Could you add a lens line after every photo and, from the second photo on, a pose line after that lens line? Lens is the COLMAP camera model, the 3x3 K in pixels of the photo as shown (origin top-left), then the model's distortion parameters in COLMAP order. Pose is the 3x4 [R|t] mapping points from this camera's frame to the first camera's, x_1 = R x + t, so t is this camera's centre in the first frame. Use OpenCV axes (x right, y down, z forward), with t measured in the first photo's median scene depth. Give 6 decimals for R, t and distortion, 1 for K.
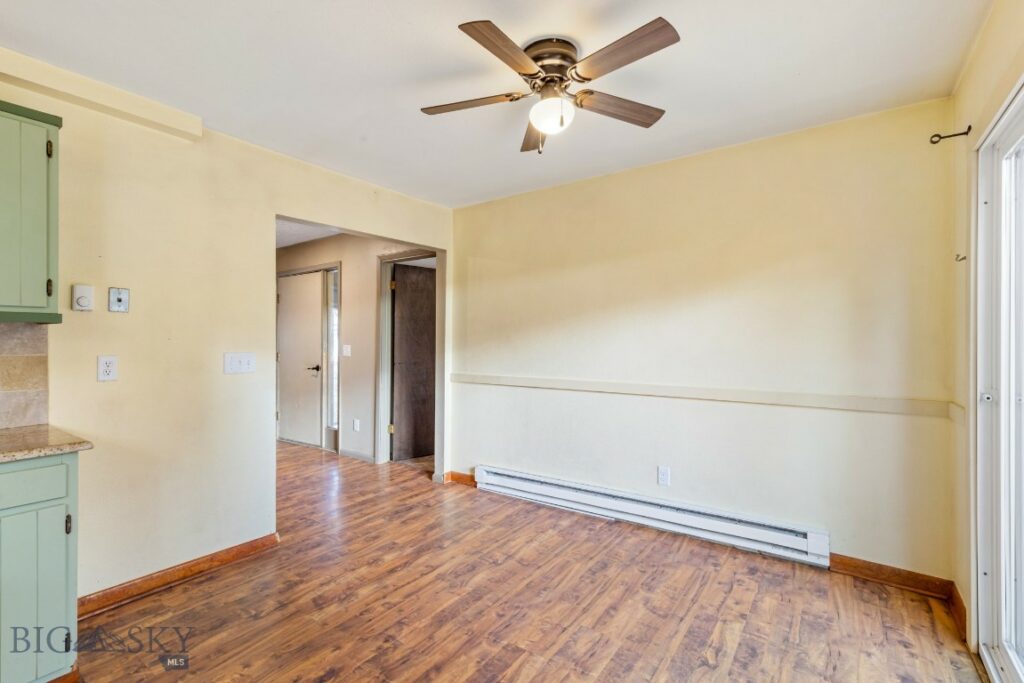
lens RADIAL K [[456.3, 0, 508.9], [0, 456.3, 341.5], [0, 0, 1]] dist [0.002690, -0.005921]
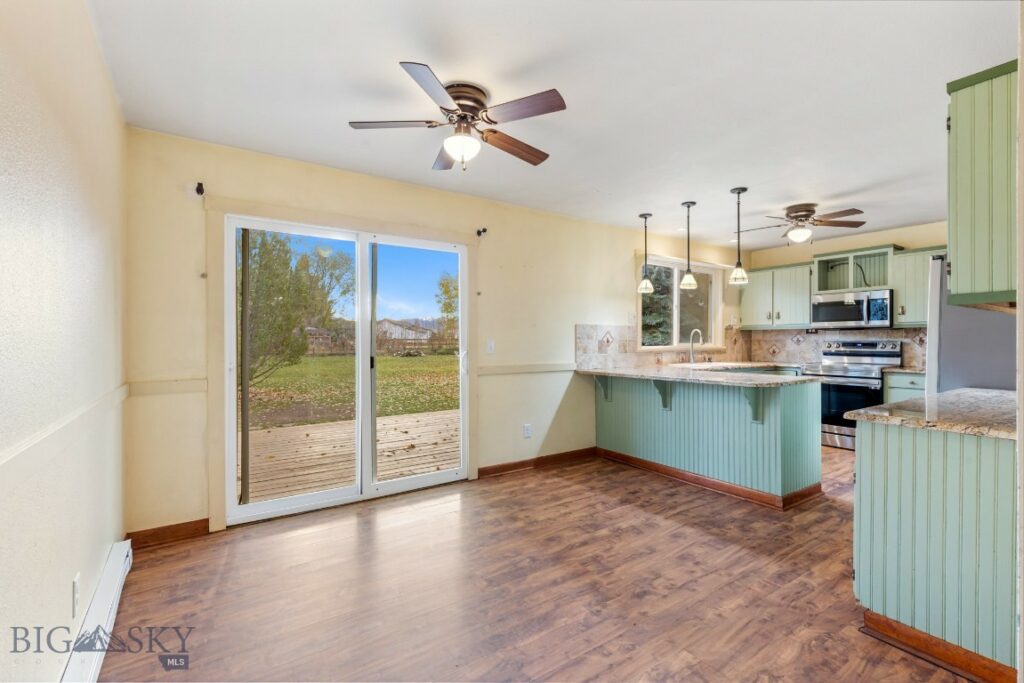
lens RADIAL K [[456.3, 0, 507.2], [0, 456.3, 341.6], [0, 0, 1]] dist [0.002690, -0.005921]
pose [[-0.936736, 0.000954, 0.350037, -0.420078], [0.002095, 0.999994, 0.002881, 0.025659], [-0.350032, 0.003432, -0.936732, 1.967416]]
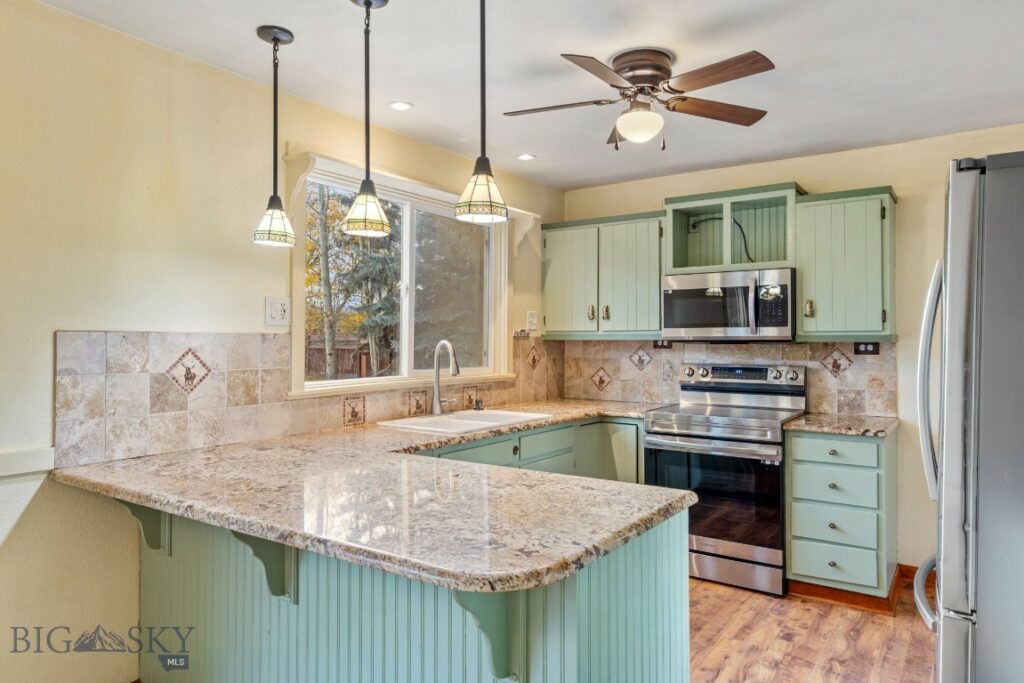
lens RADIAL K [[658.1, 0, 511.7], [0, 658.1, 333.0], [0, 0, 1]] dist [-0.001821, 0.000412]
pose [[-0.999956, -0.001958, -0.009180, -0.688134], [-0.001859, 0.999941, -0.010722, -0.039811], [0.009201, -0.010705, -0.999900, 0.795543]]
